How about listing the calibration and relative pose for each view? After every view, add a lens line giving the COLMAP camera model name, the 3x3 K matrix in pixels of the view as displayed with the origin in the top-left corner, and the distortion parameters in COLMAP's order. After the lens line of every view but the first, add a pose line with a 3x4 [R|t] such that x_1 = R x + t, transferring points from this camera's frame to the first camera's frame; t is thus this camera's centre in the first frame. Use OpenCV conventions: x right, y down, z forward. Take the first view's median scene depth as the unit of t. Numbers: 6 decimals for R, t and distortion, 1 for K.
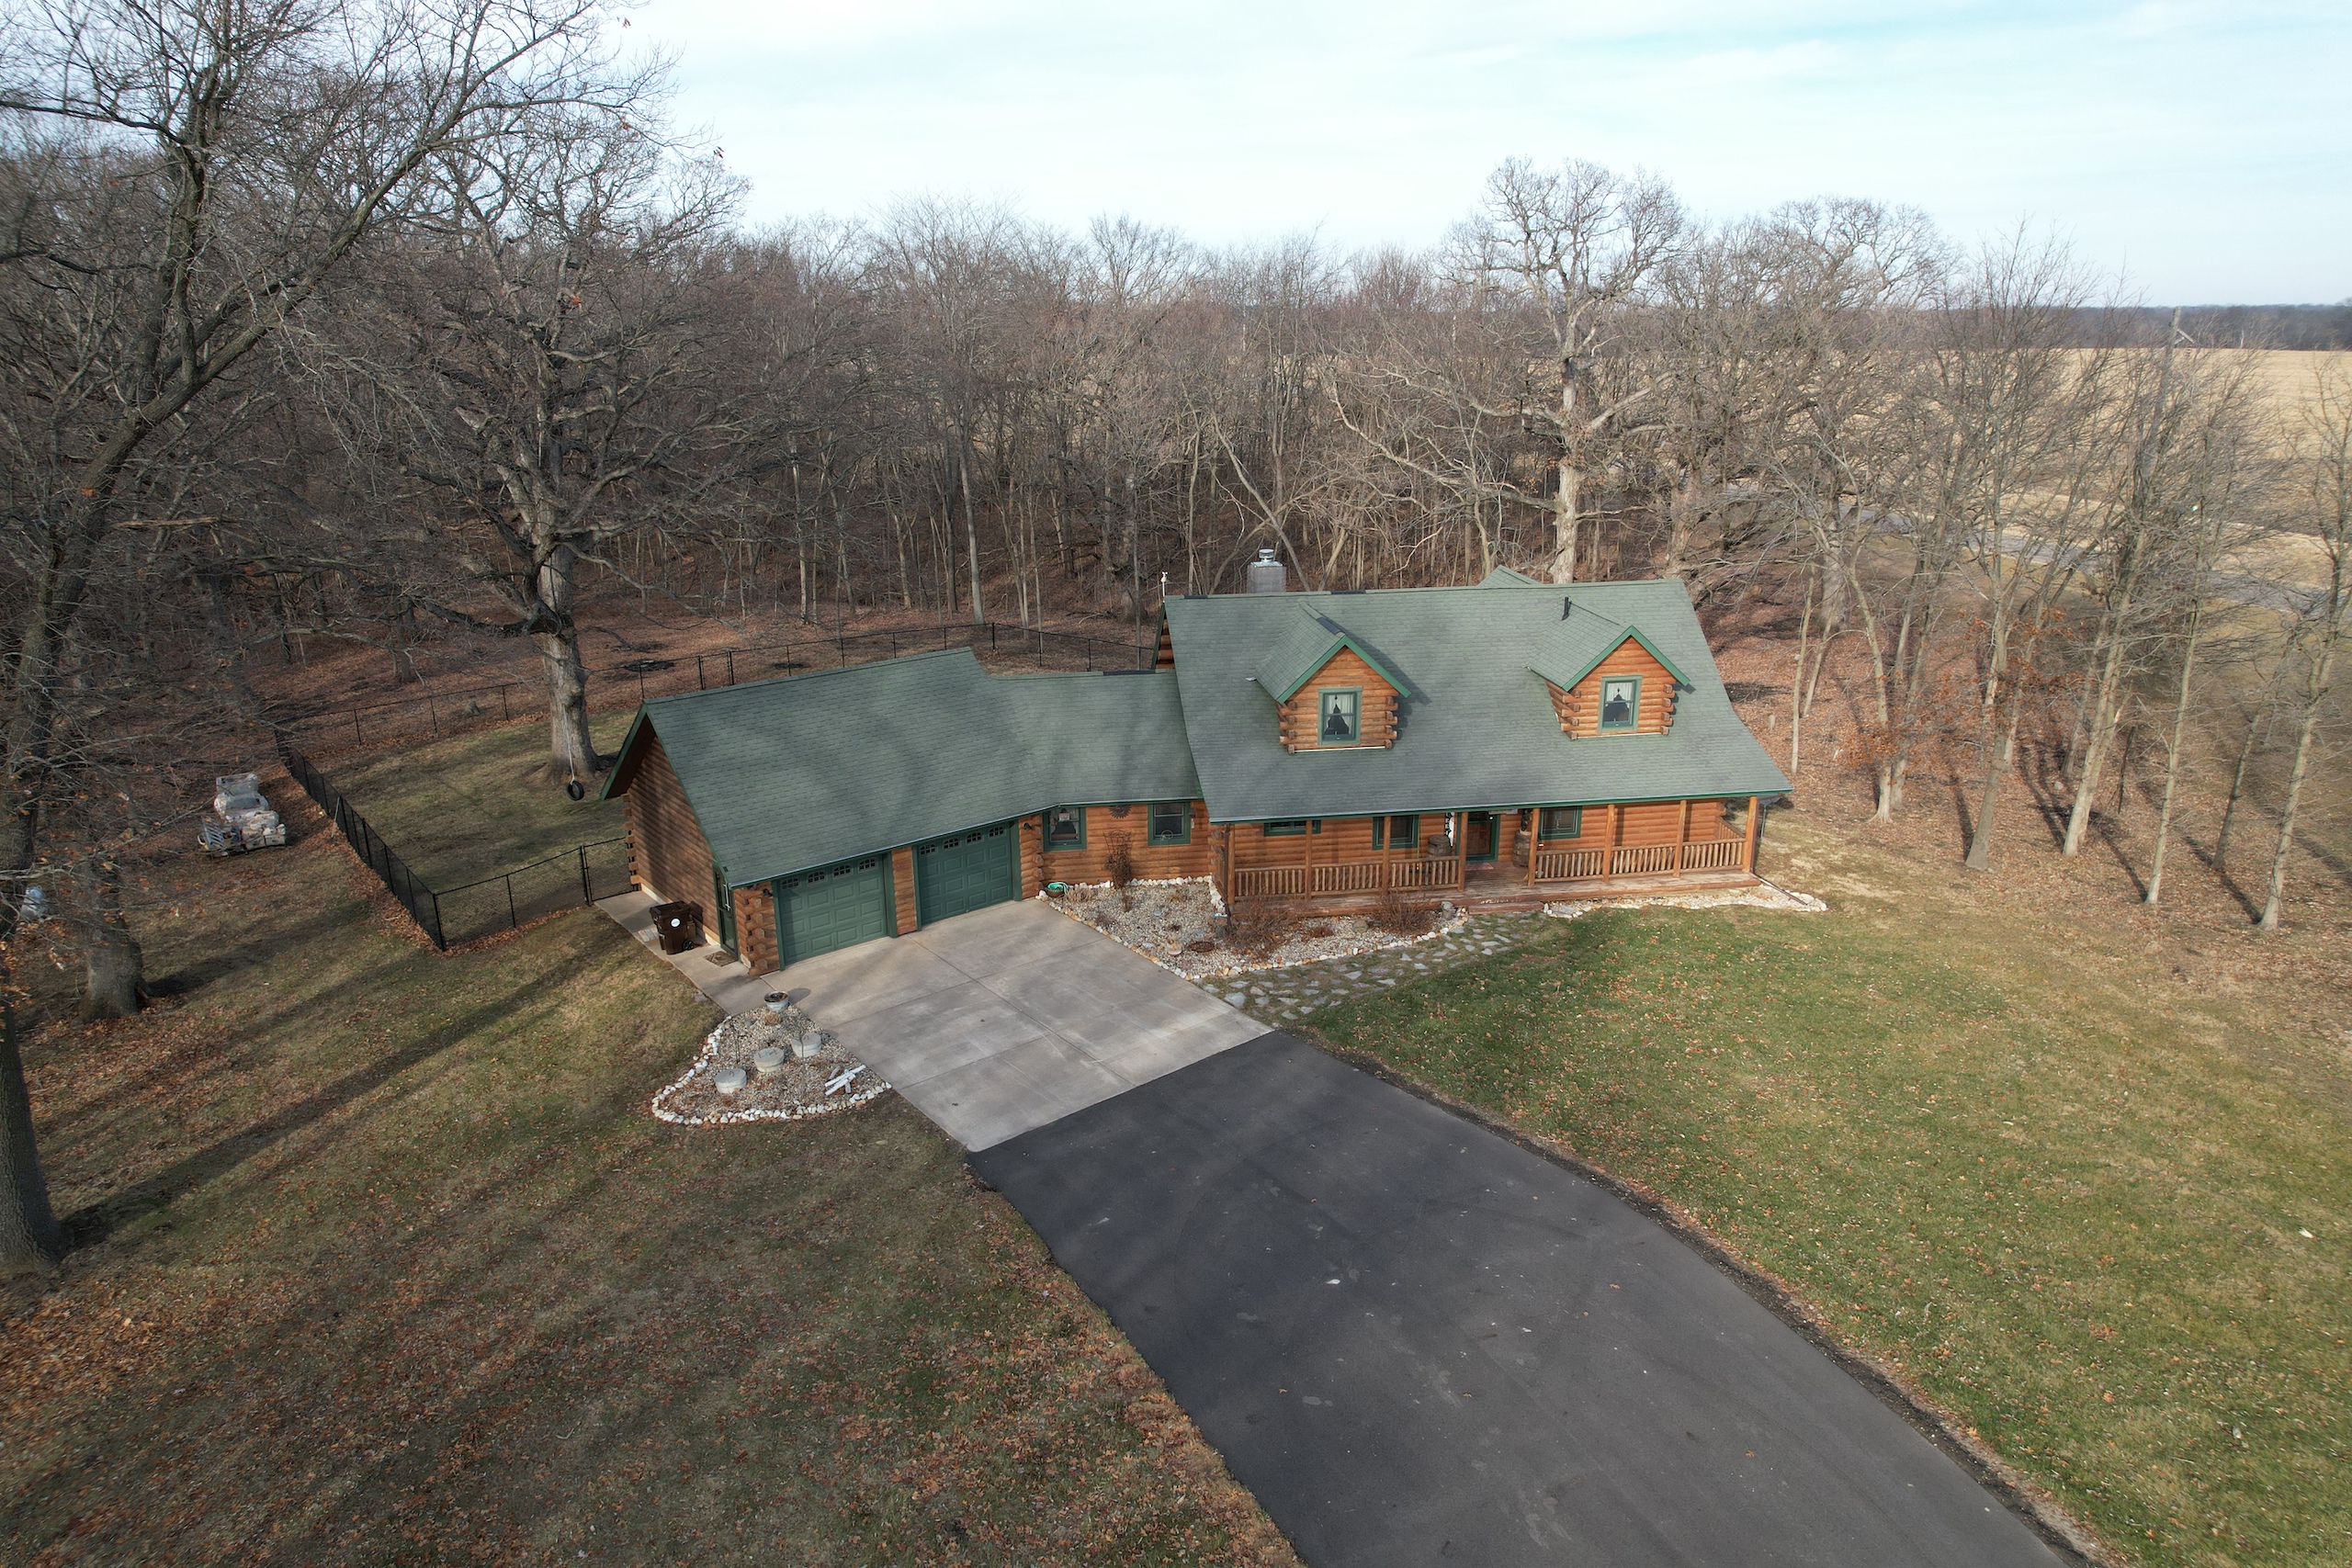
lens RADIAL K [[1499.0, 0, 1182.3], [0, 1499.0, 771.8], [0, 0, 1]] dist [-0.069695, 0.055728]
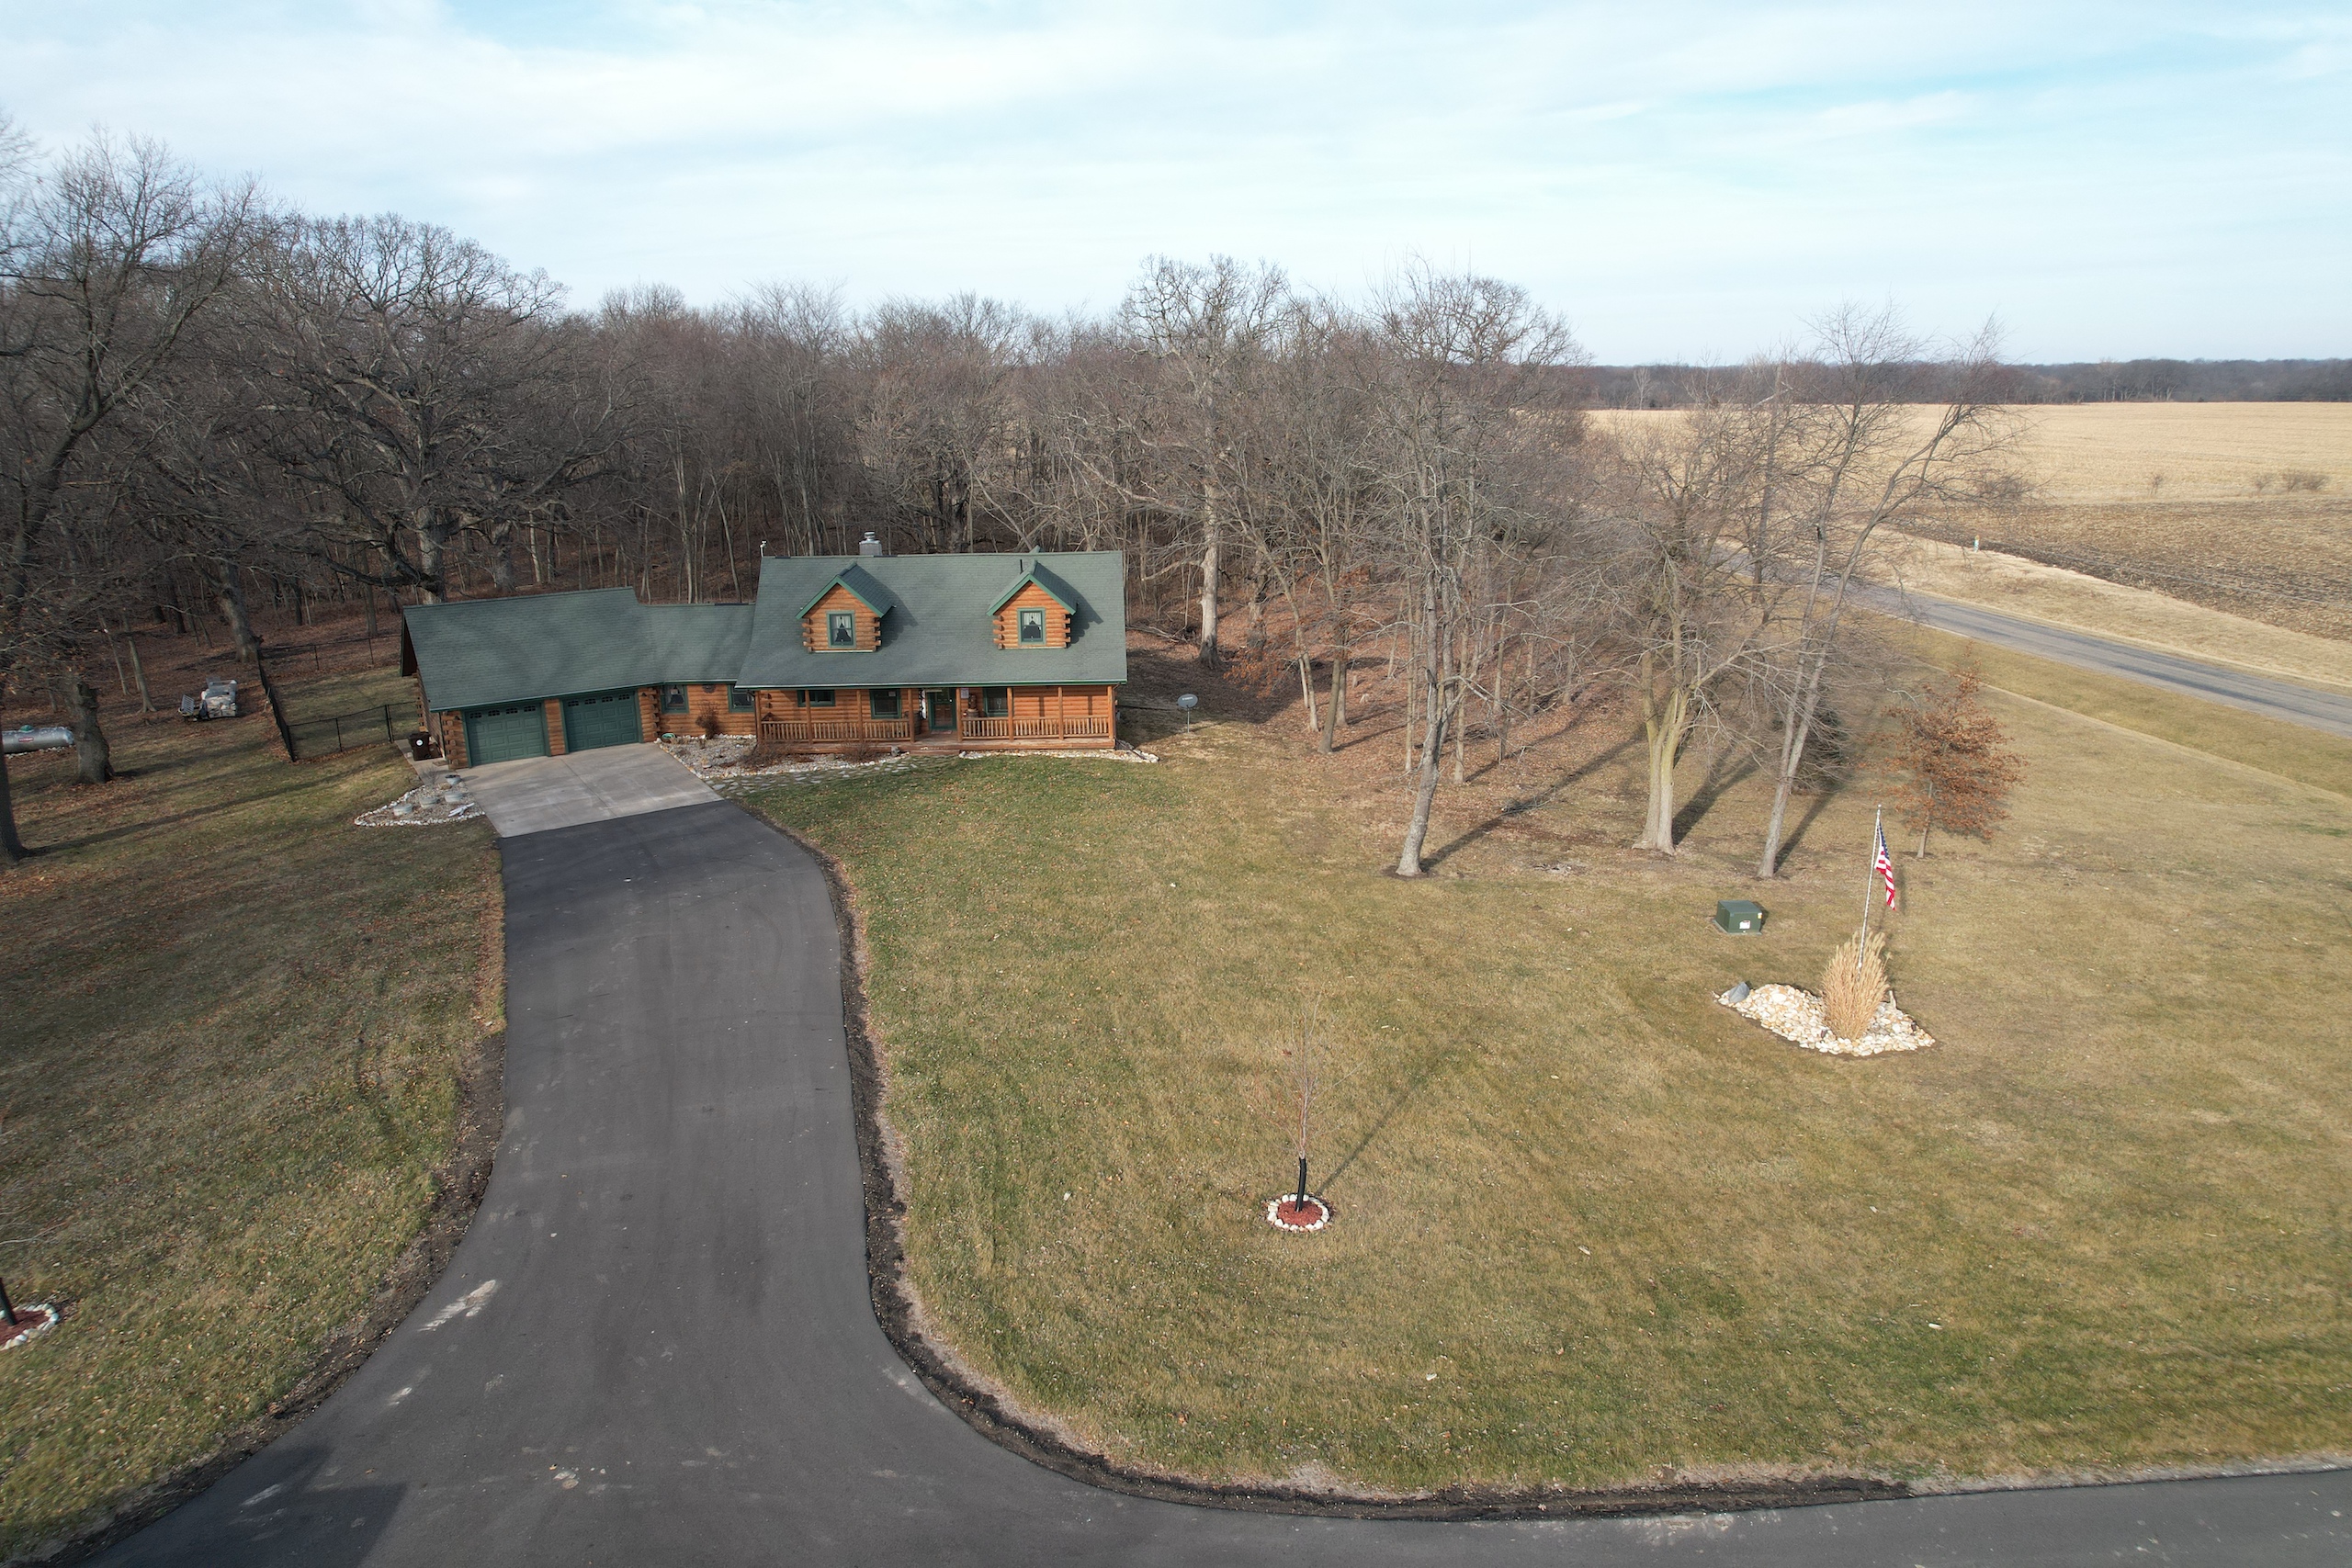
lens RADIAL K [[1499.0, 0, 1182.3], [0, 1499.0, 771.8], [0, 0, 1]] dist [-0.069695, 0.055728]
pose [[0.995909, 0.025220, -0.086775, 0.596205], [-0.027915, 0.999161, -0.029979, 0.147640], [0.085946, 0.032279, 0.995777, -0.513495]]
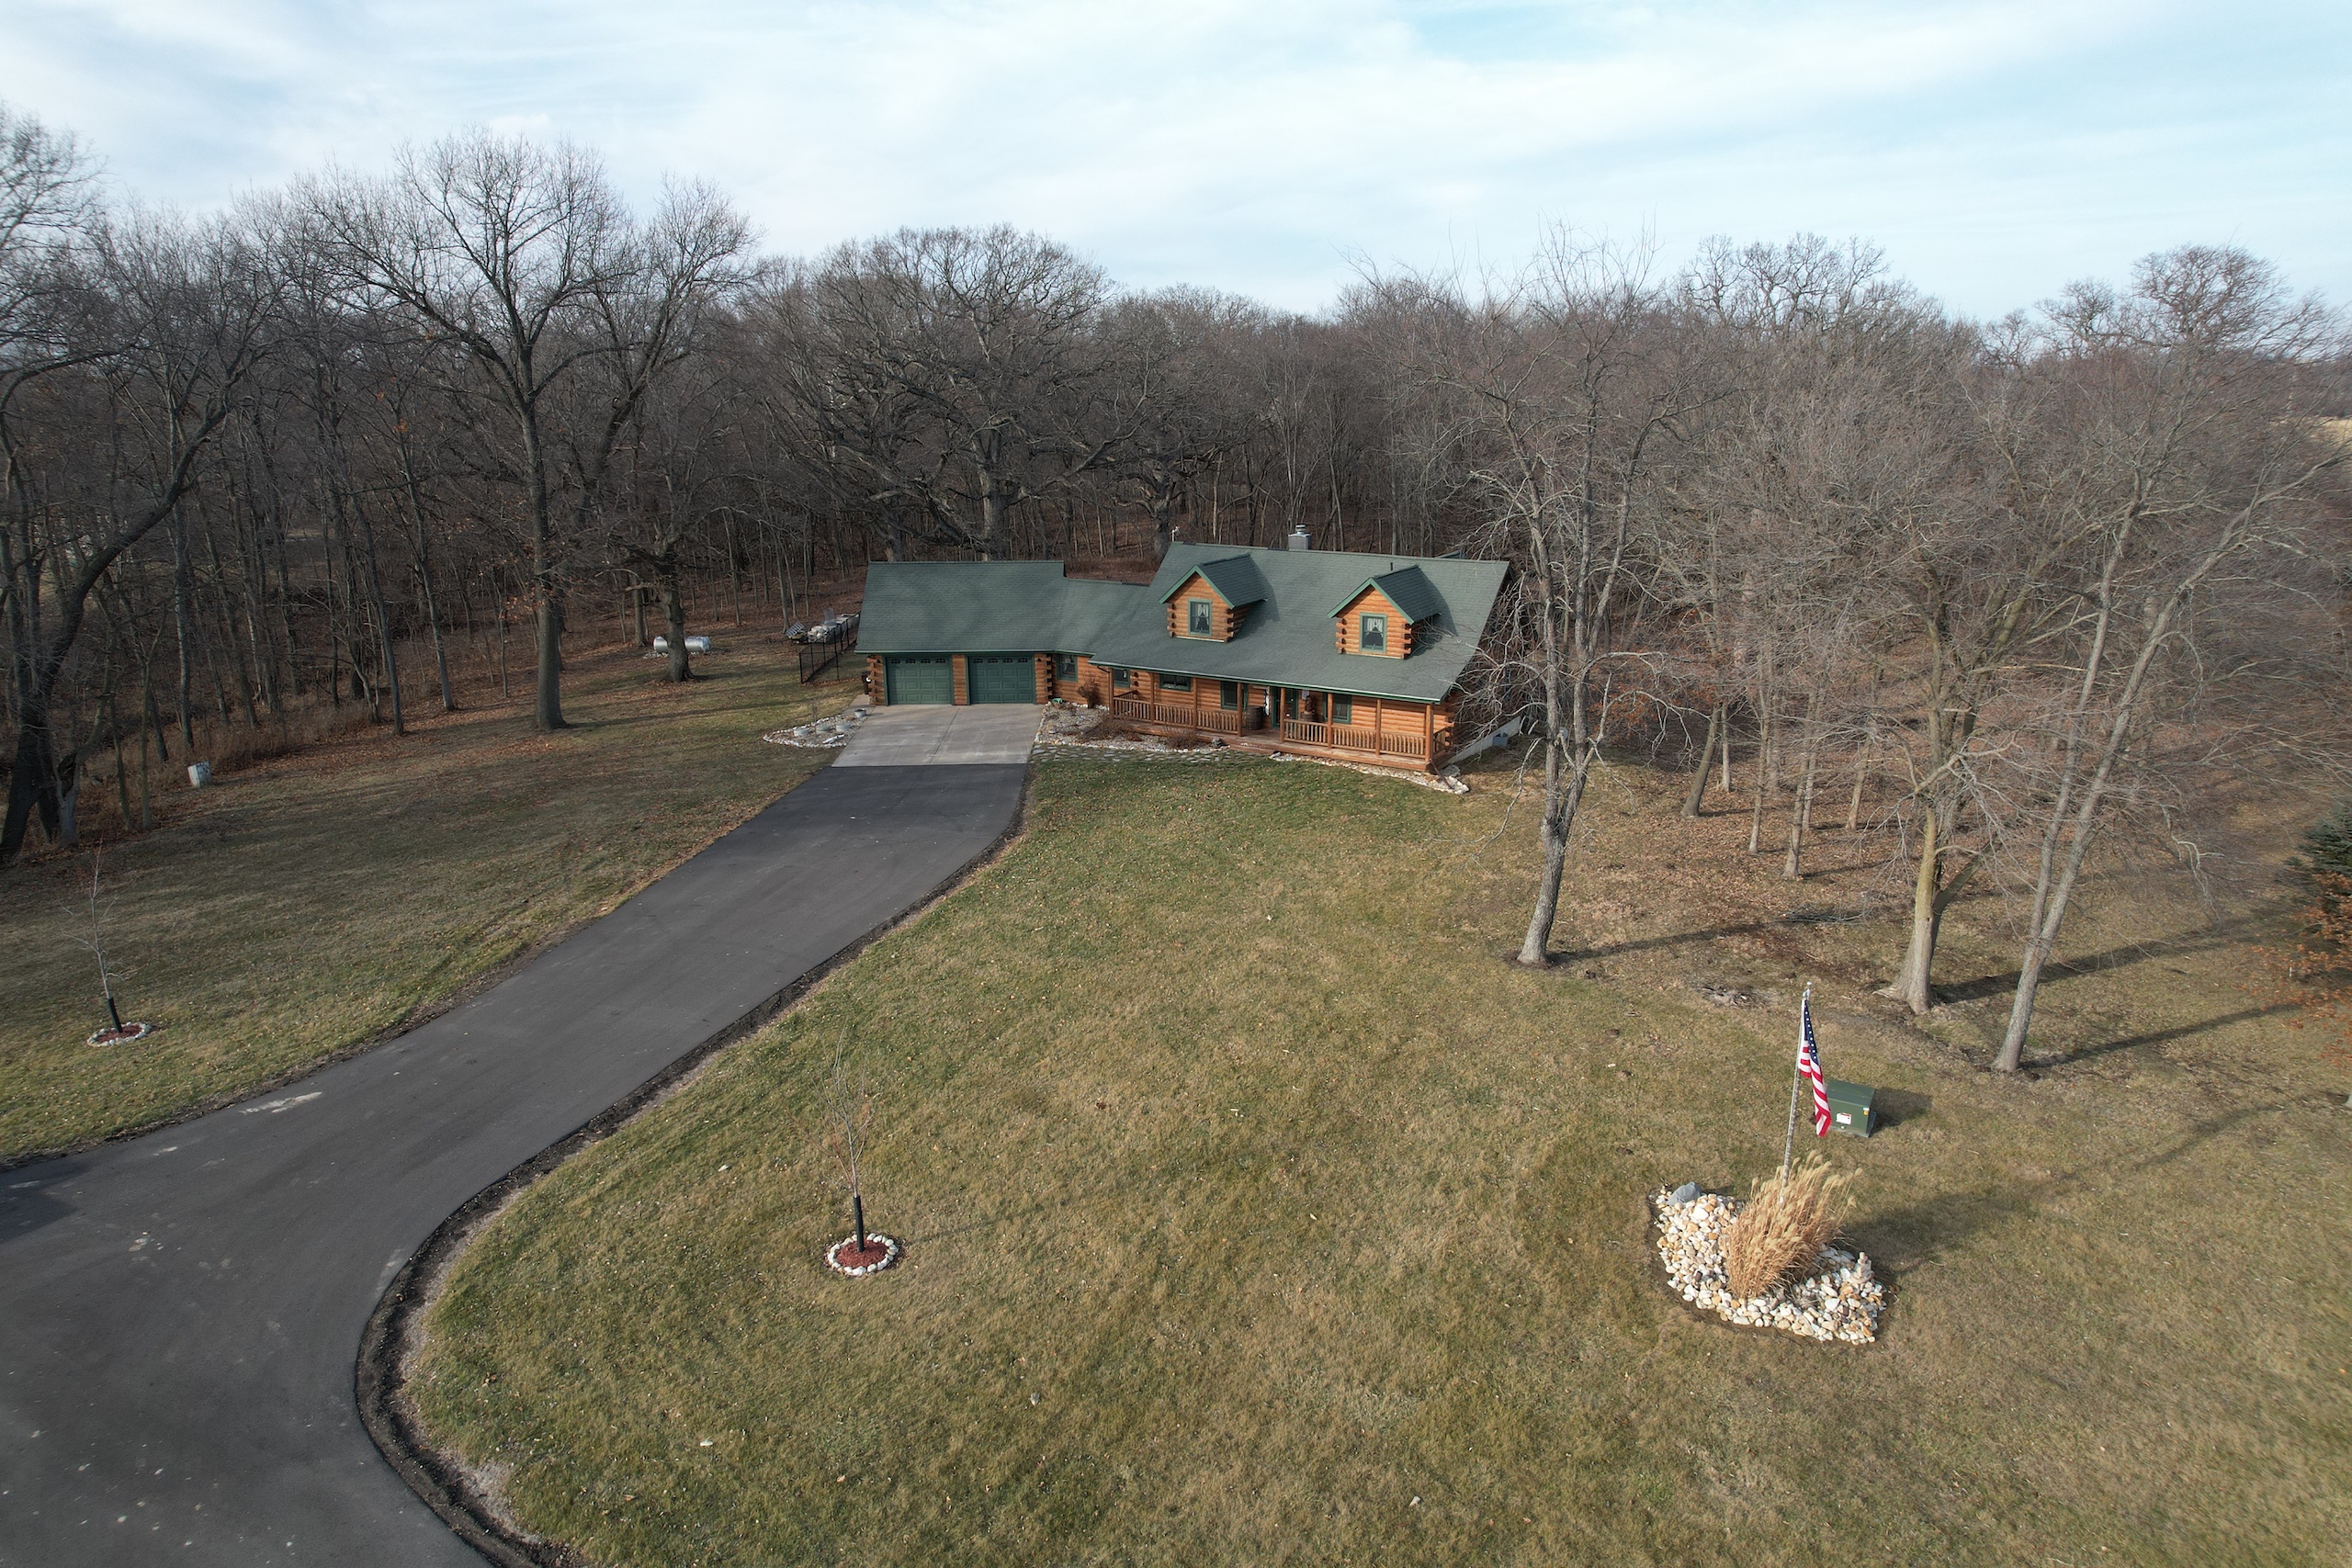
lens RADIAL K [[1499.0, 0, 1182.3], [0, 1499.0, 771.8], [0, 0, 1]] dist [-0.069695, 0.055728]
pose [[0.778888, 0.166455, -0.604670, 1.073600], [-0.183780, 0.982389, 0.033703, 0.073502], [0.599632, 0.084876, 0.795763, -0.258702]]
